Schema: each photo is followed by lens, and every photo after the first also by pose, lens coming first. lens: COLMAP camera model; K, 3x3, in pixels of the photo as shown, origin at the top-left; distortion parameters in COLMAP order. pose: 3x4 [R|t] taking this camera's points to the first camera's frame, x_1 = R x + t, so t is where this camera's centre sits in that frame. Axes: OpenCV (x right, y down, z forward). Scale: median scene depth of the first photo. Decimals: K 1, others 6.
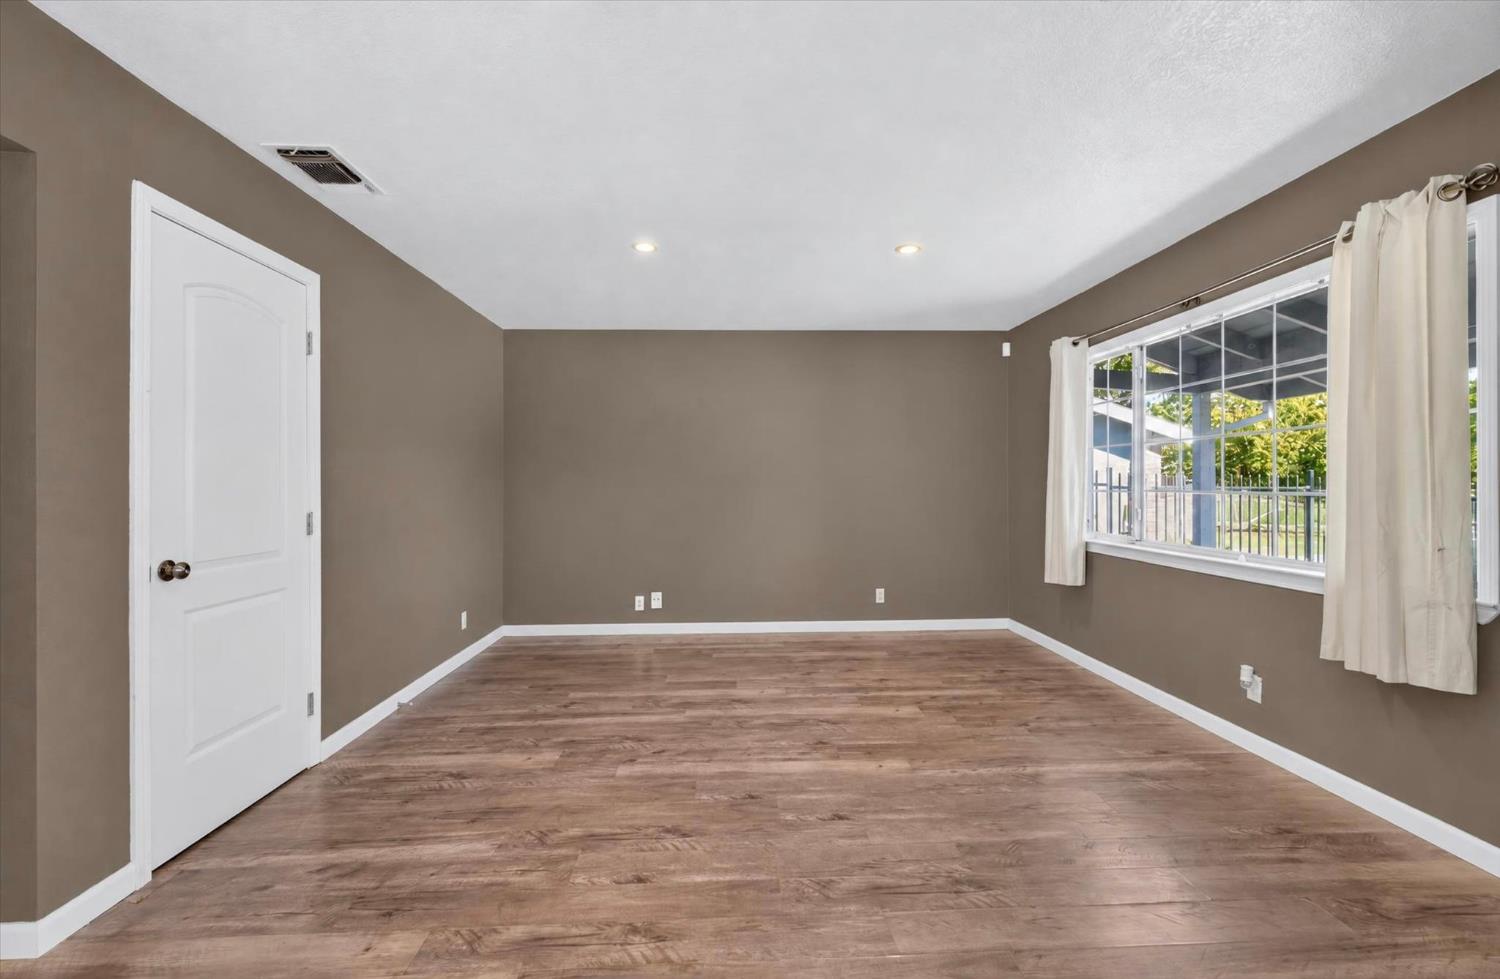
lens RADIAL K [[657.2, 0, 752.5], [0, 657.2, 484.1], [0, 0, 1]] dist [0.003171, 0.000429]
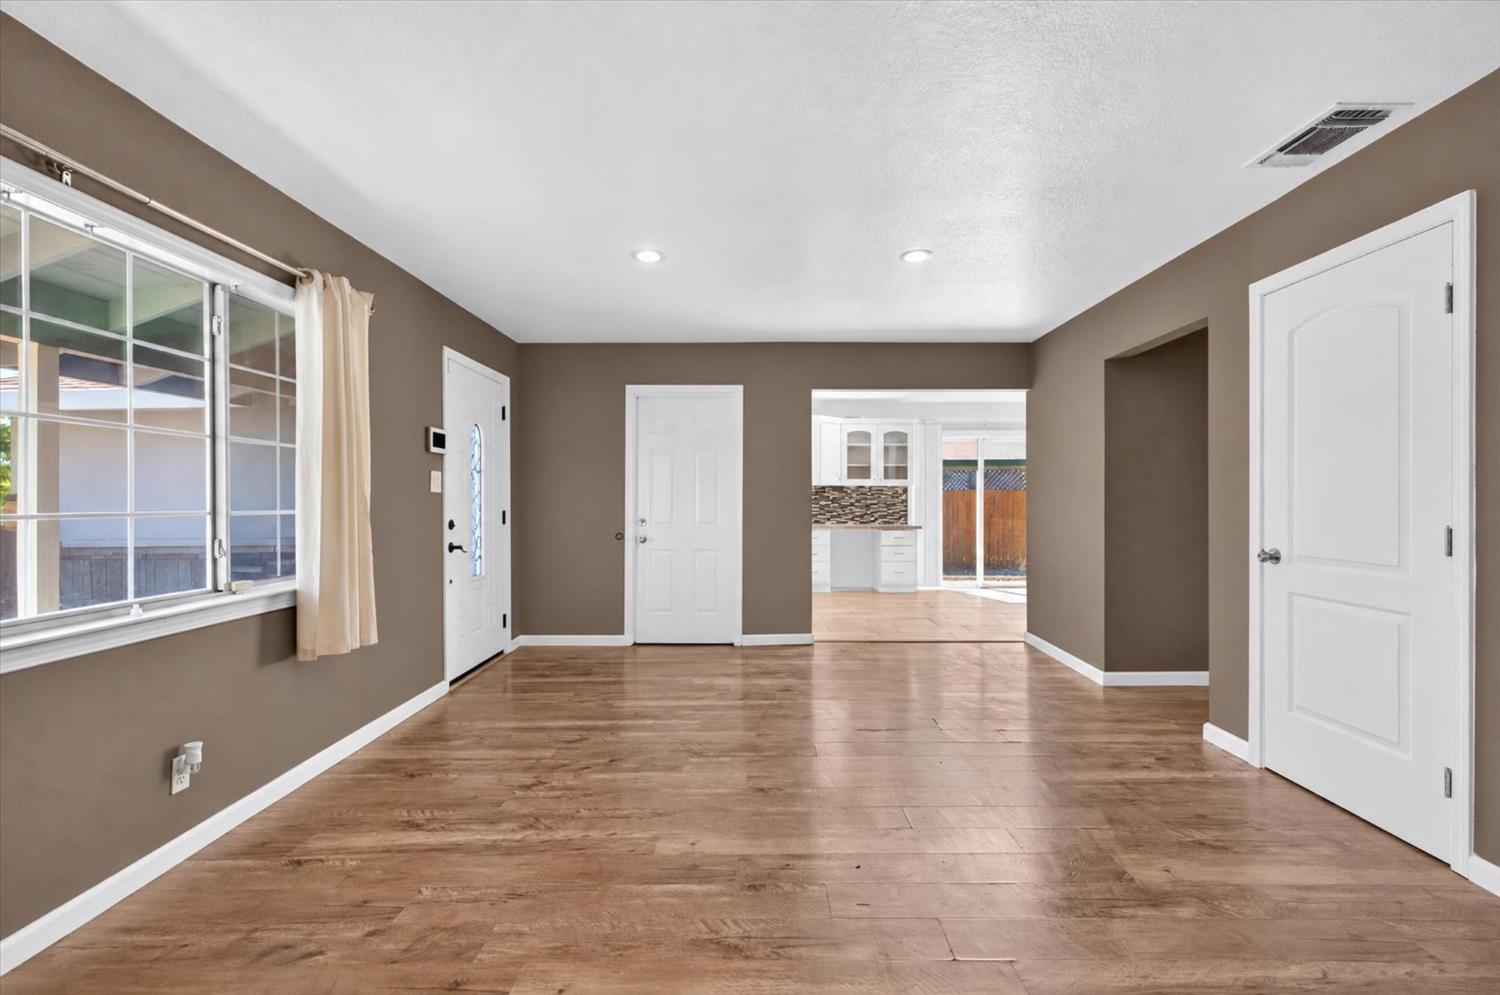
lens RADIAL K [[654.1, 0, 741.6], [0, 654.1, 501.1], [0, 0, 1]] dist [0.007046, -0.000908]
pose [[-0.998047, 0.010516, 0.061576, 0.063167], [0.010750, 0.999936, 0.003475, 0.003215], [-0.061536, 0.004130, -0.998096, 1.427579]]
